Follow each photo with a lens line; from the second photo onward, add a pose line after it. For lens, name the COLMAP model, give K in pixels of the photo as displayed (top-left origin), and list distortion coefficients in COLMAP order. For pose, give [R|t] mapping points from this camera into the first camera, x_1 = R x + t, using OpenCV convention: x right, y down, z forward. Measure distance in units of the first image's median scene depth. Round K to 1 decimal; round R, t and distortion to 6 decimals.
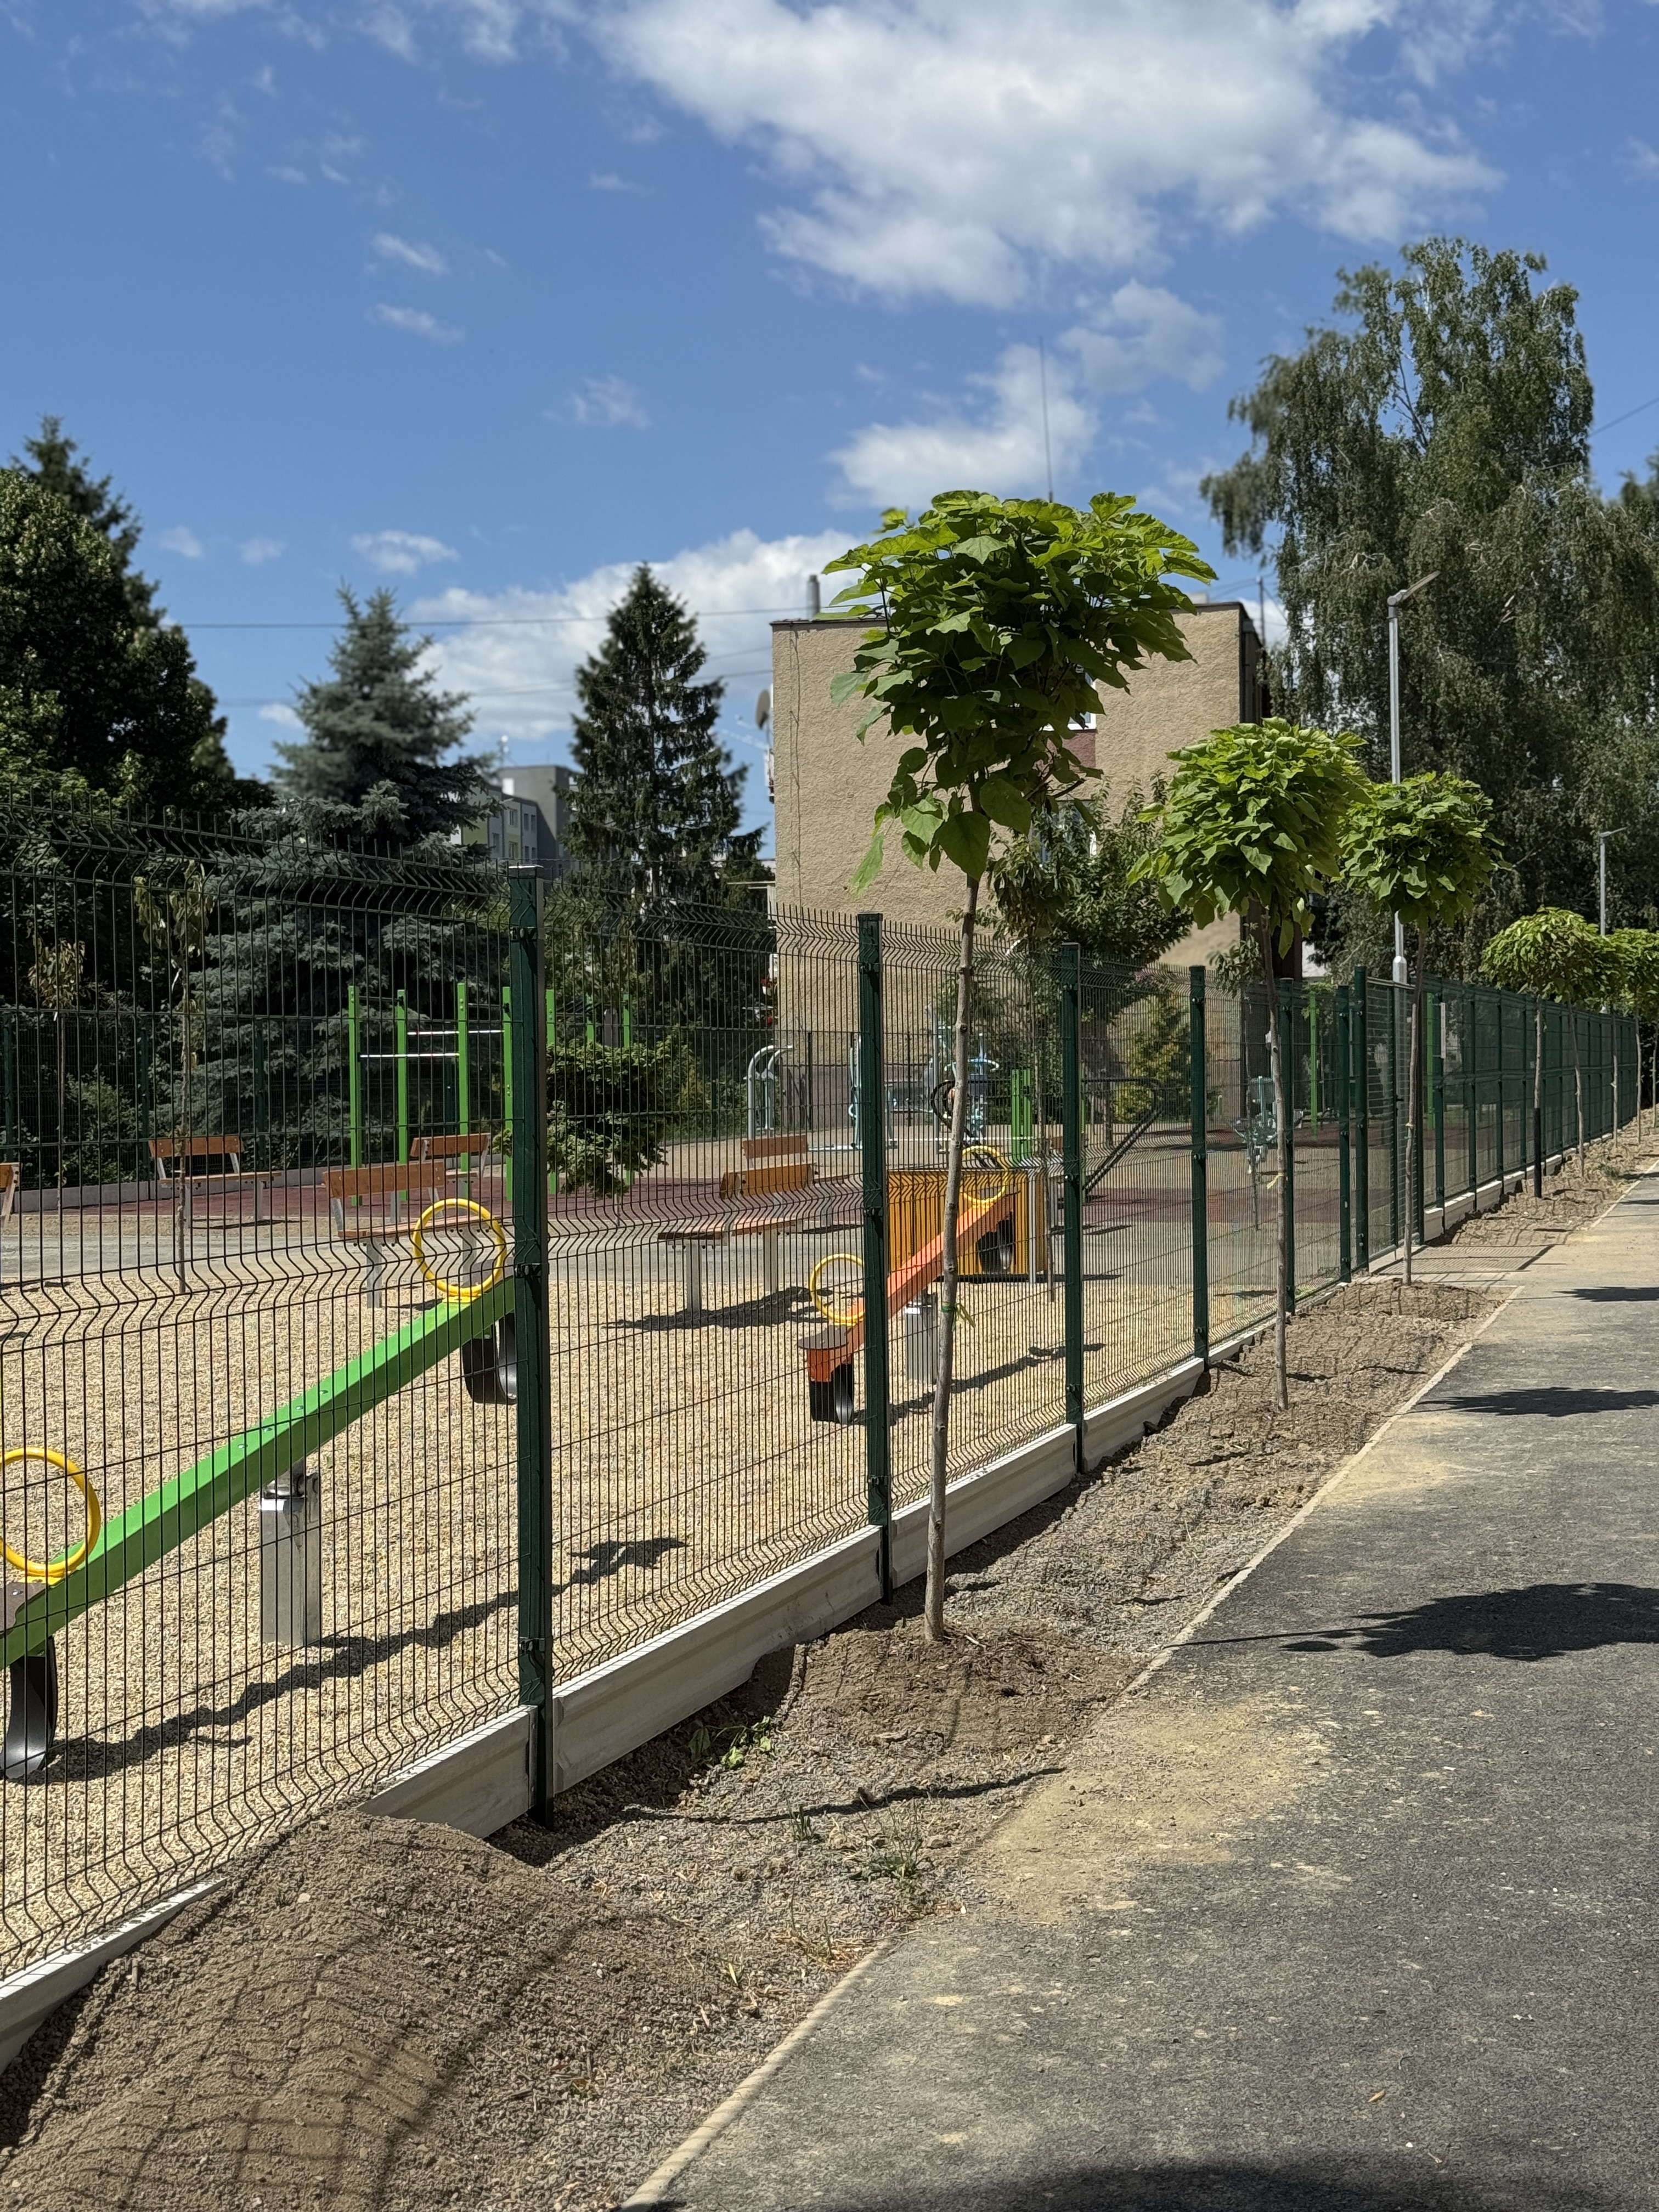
lens RADIAL K [[3058.0, 0, 823.1], [0, 3058.0, 1102.6], [0, 0, 1]] dist [0.136906, 0.000000]
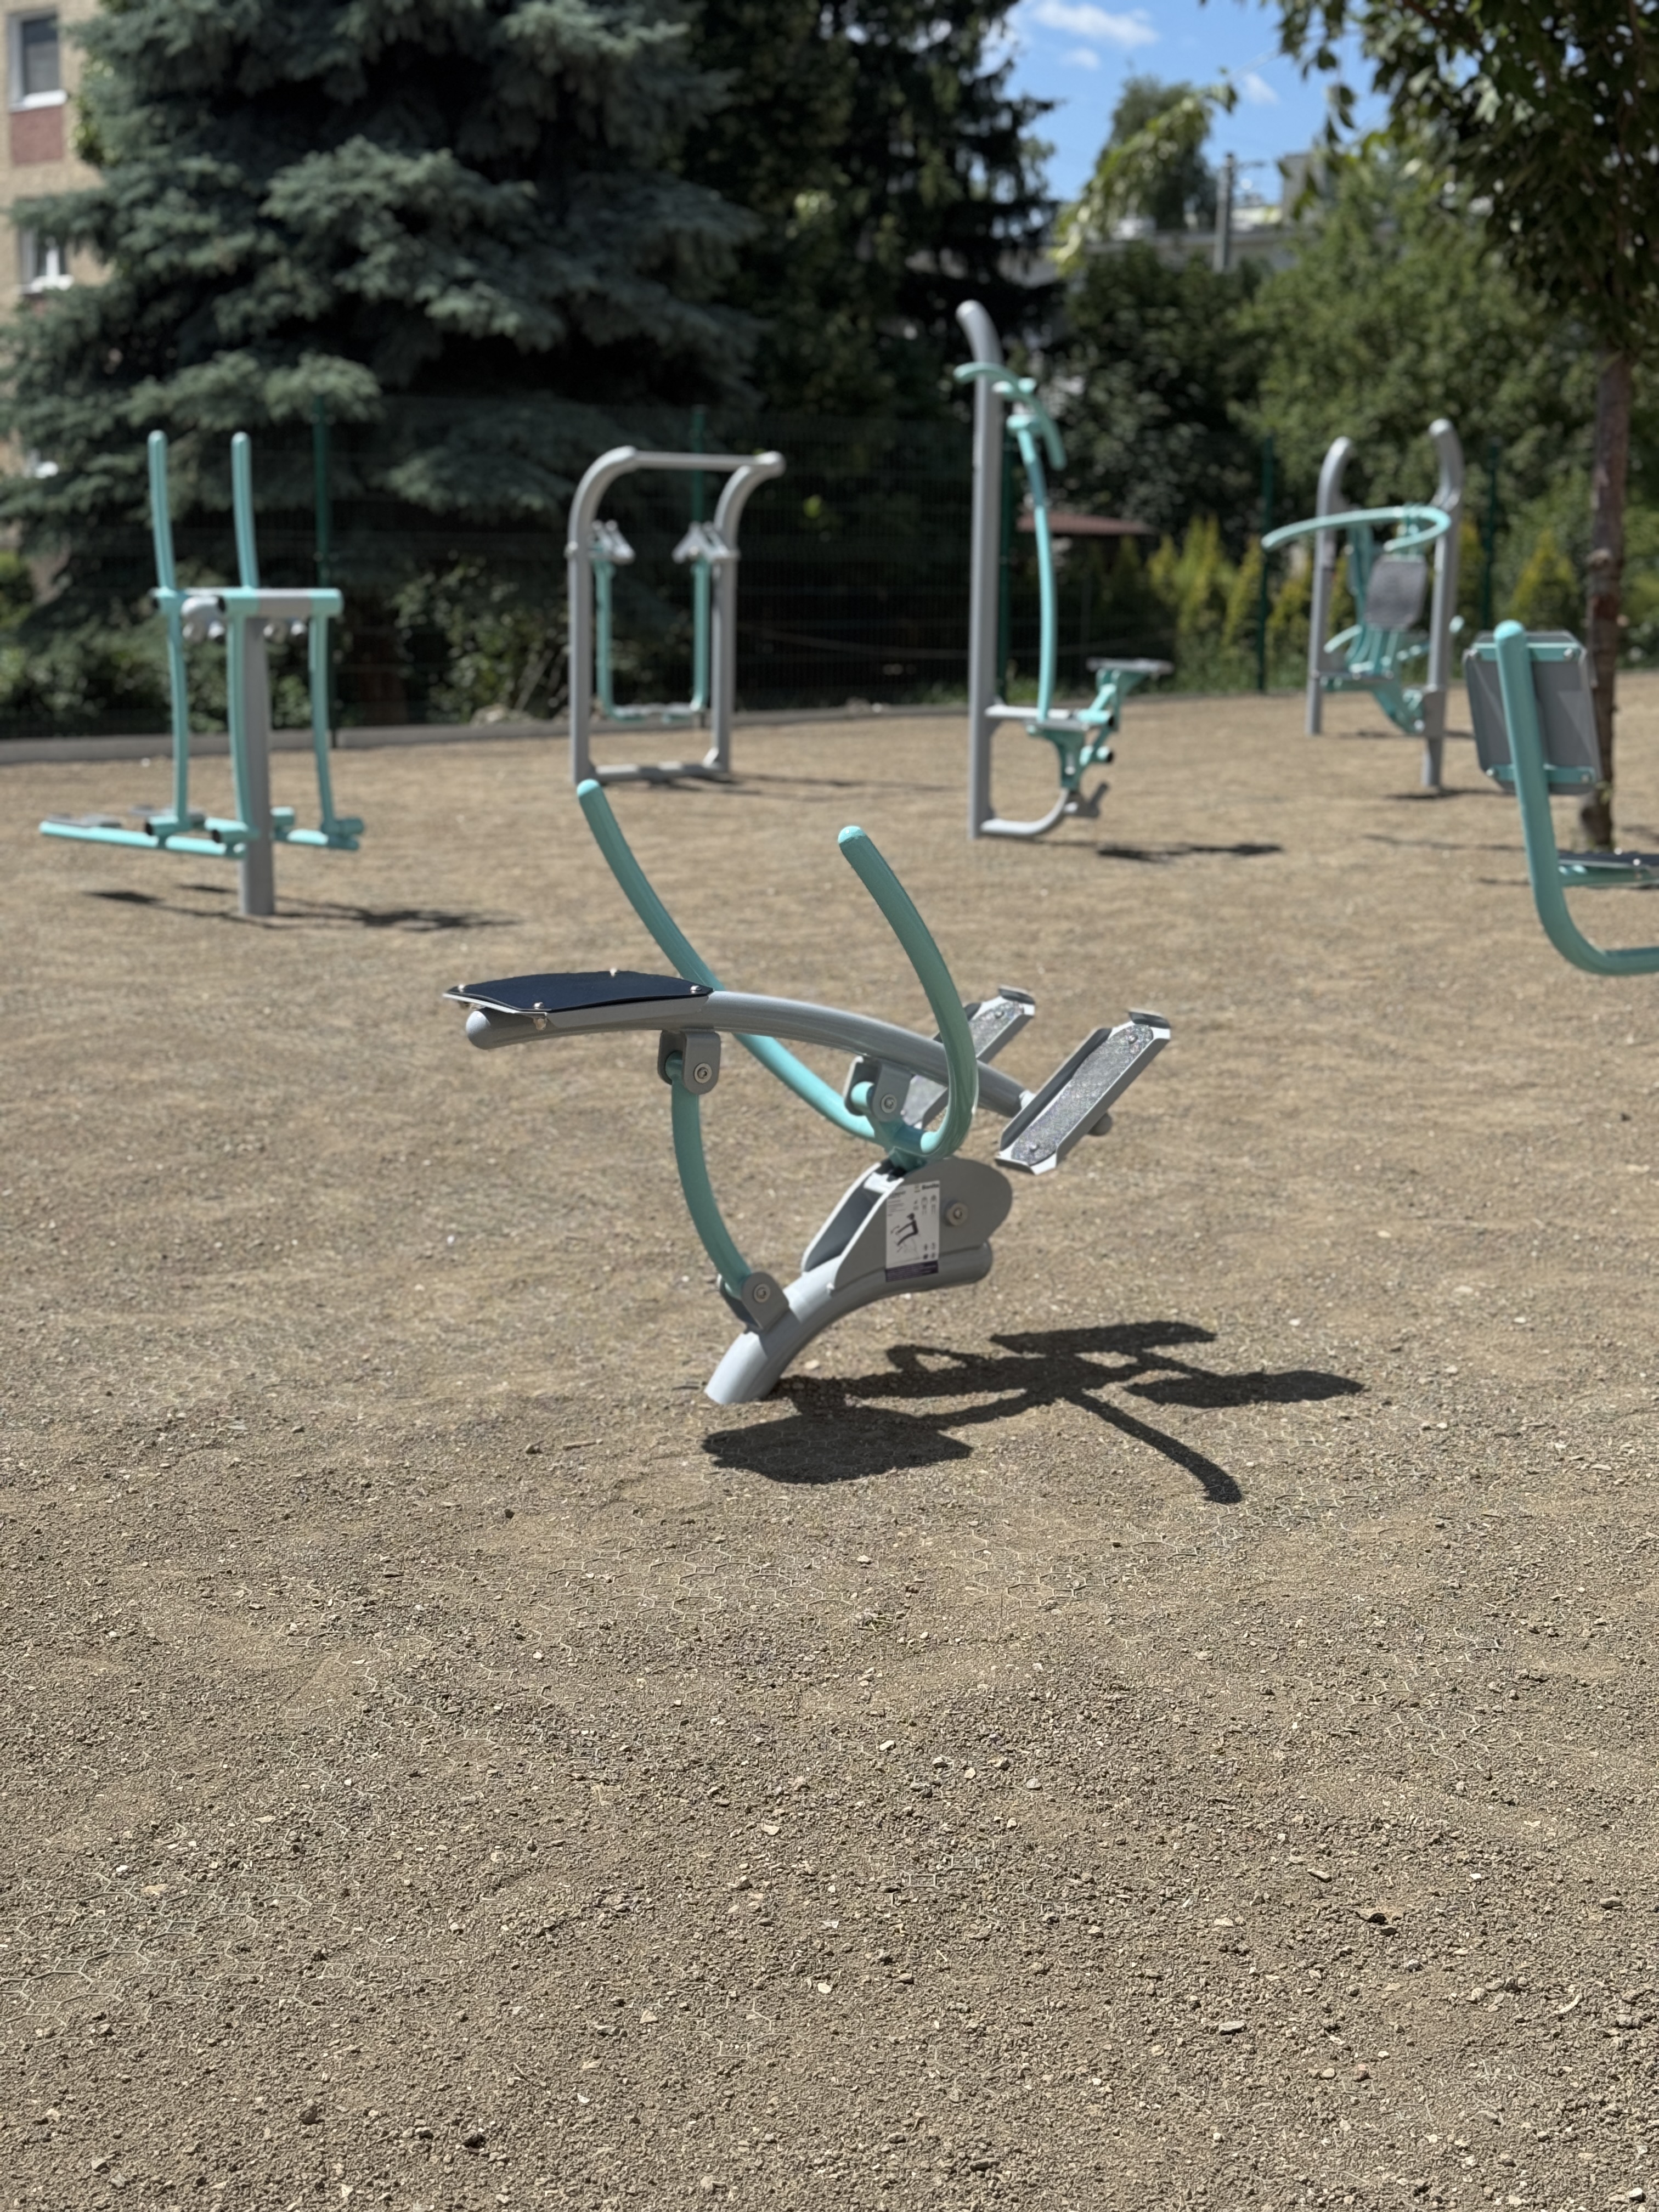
lens RADIAL K [[3058.0, 0, 823.1], [0, 3058.0, 1105.1], [0, 0, 1]] dist [0.136906, 0.000000]
pose [[0.869758, 0.111555, -0.480704, 0.114288], [-0.025332, 0.982922, 0.182269, -0.007674], [0.492828, -0.146353, 0.857730, 0.519874]]
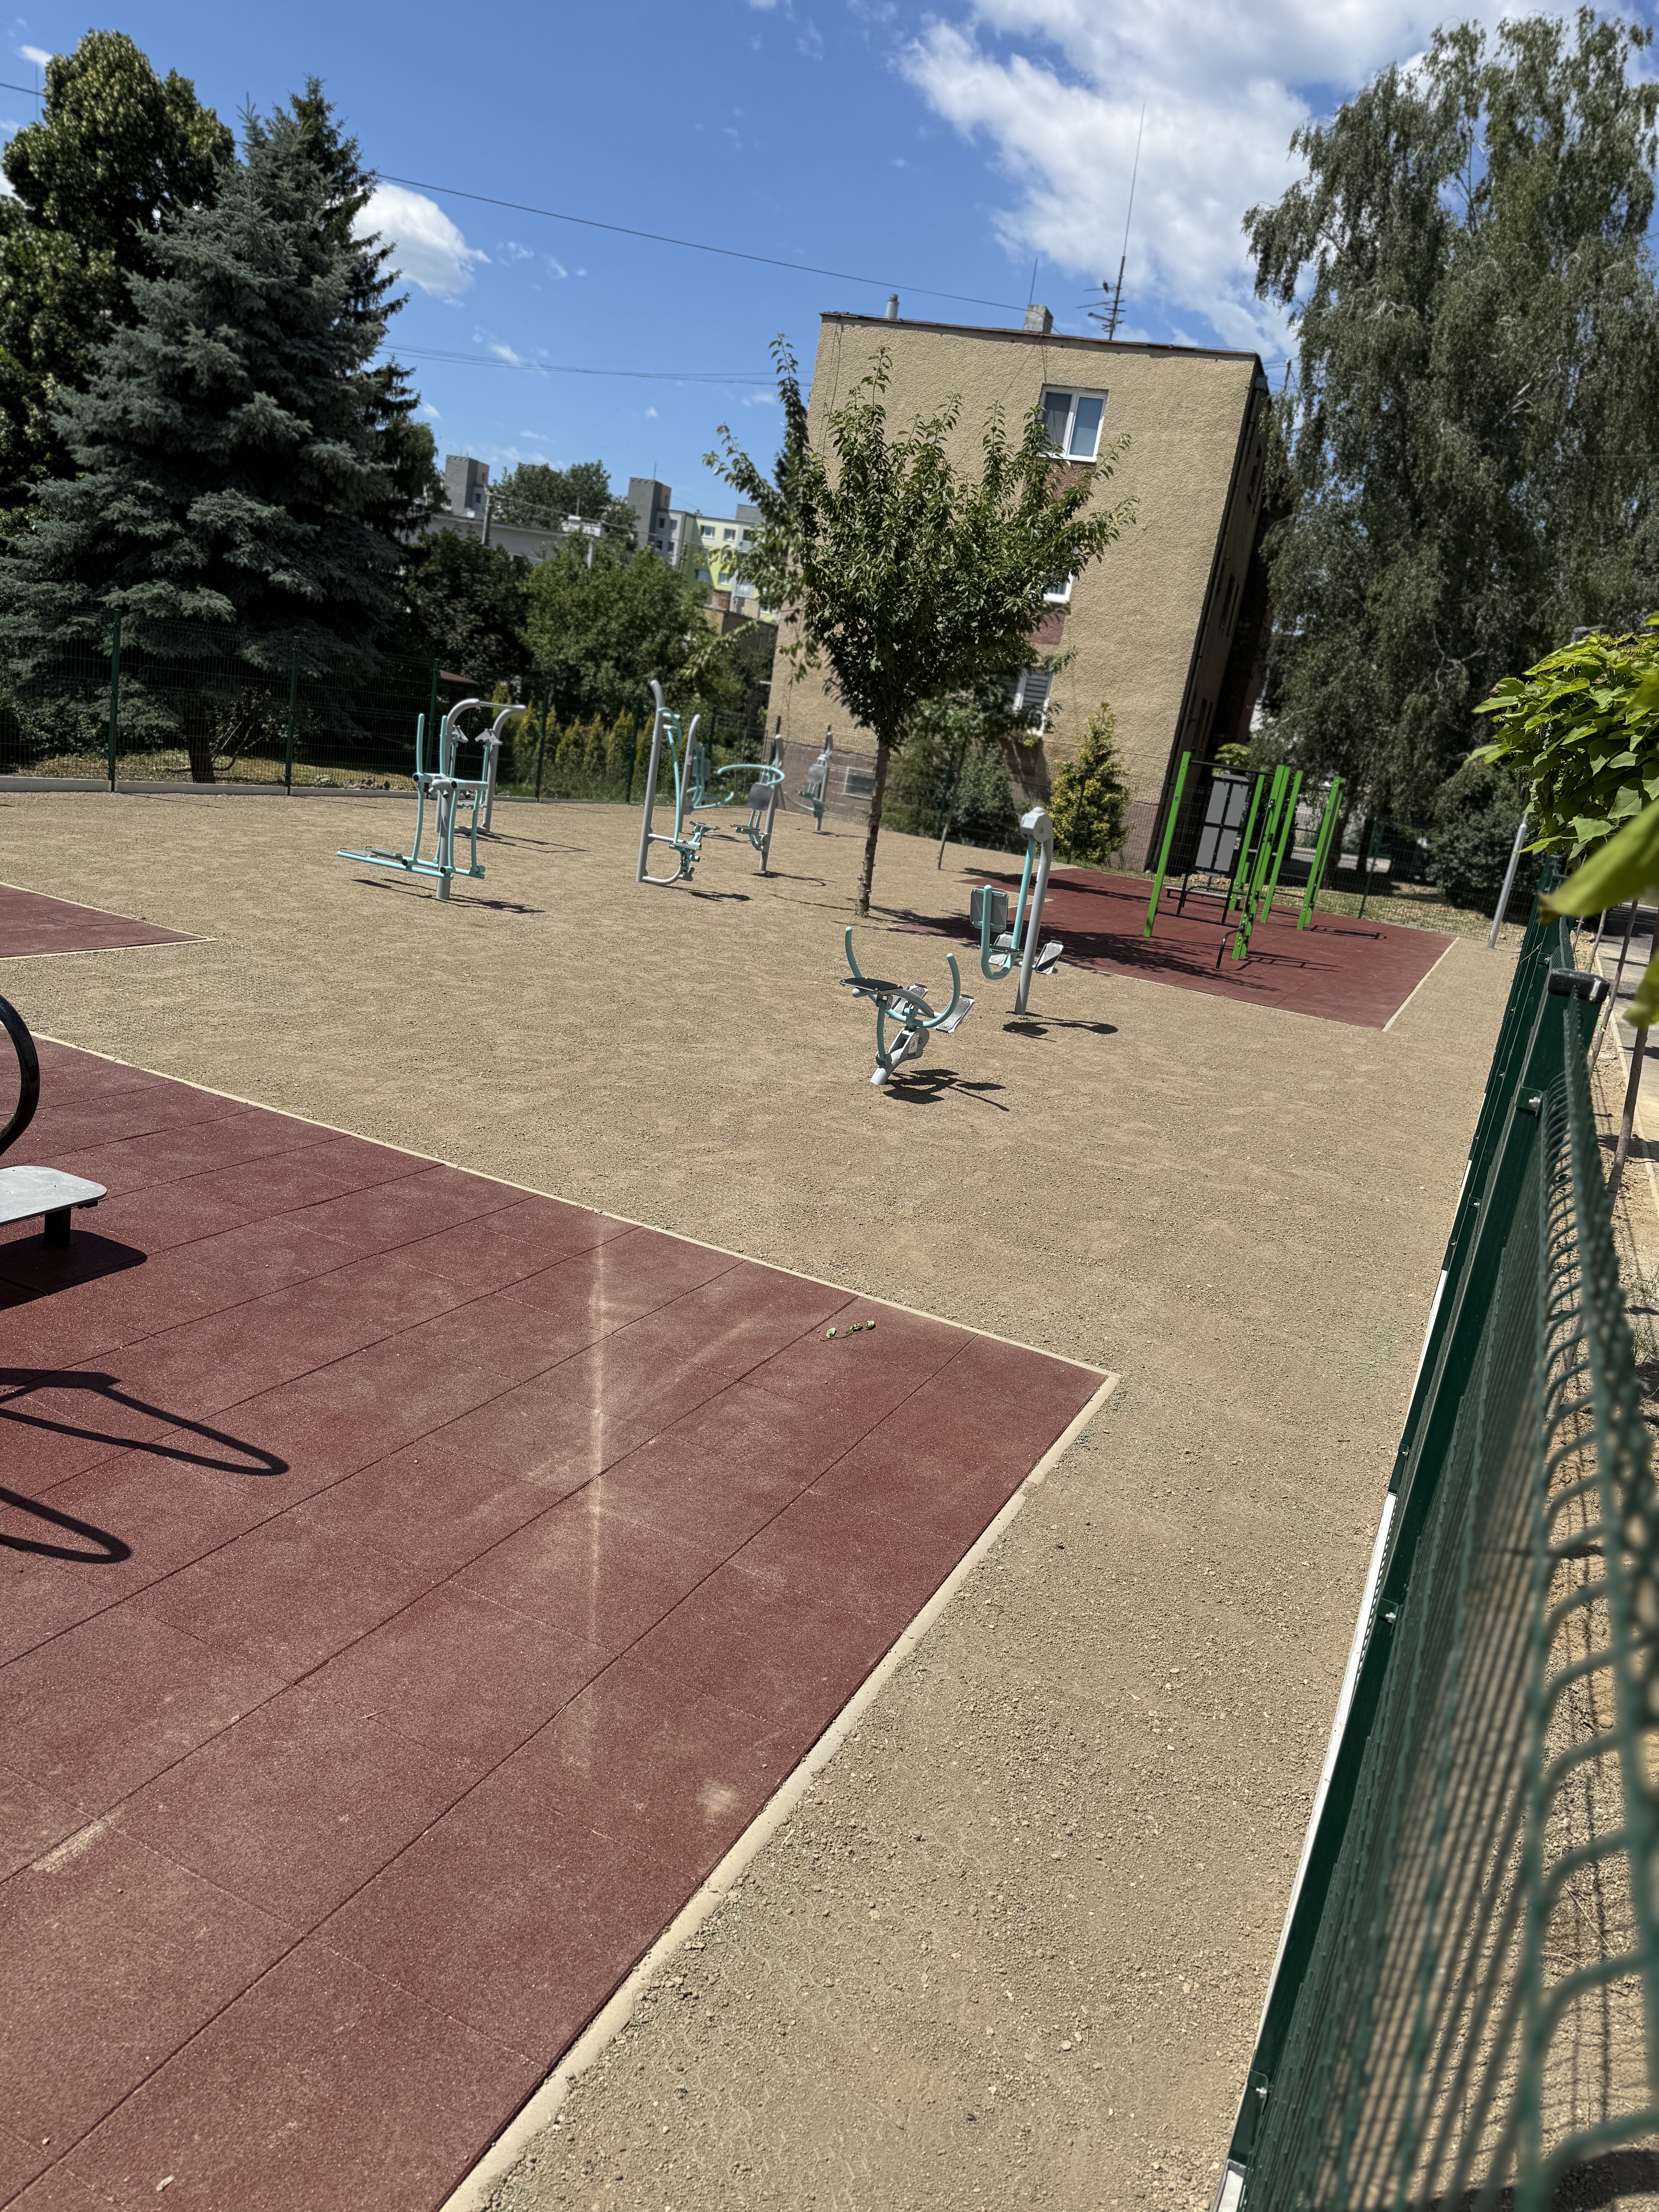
lens RADIAL K [[1553.3, 0, 837.8], [0, 1553.3, 1125.3], [0, 0, 1]] dist [0.005556, -0.009044]
pose [[0.978453, 0.194596, -0.069000, 0.085517], [-0.172709, 0.954543, 0.242940, -0.019449], [0.113139, -0.225789, 0.967584, 0.433769]]
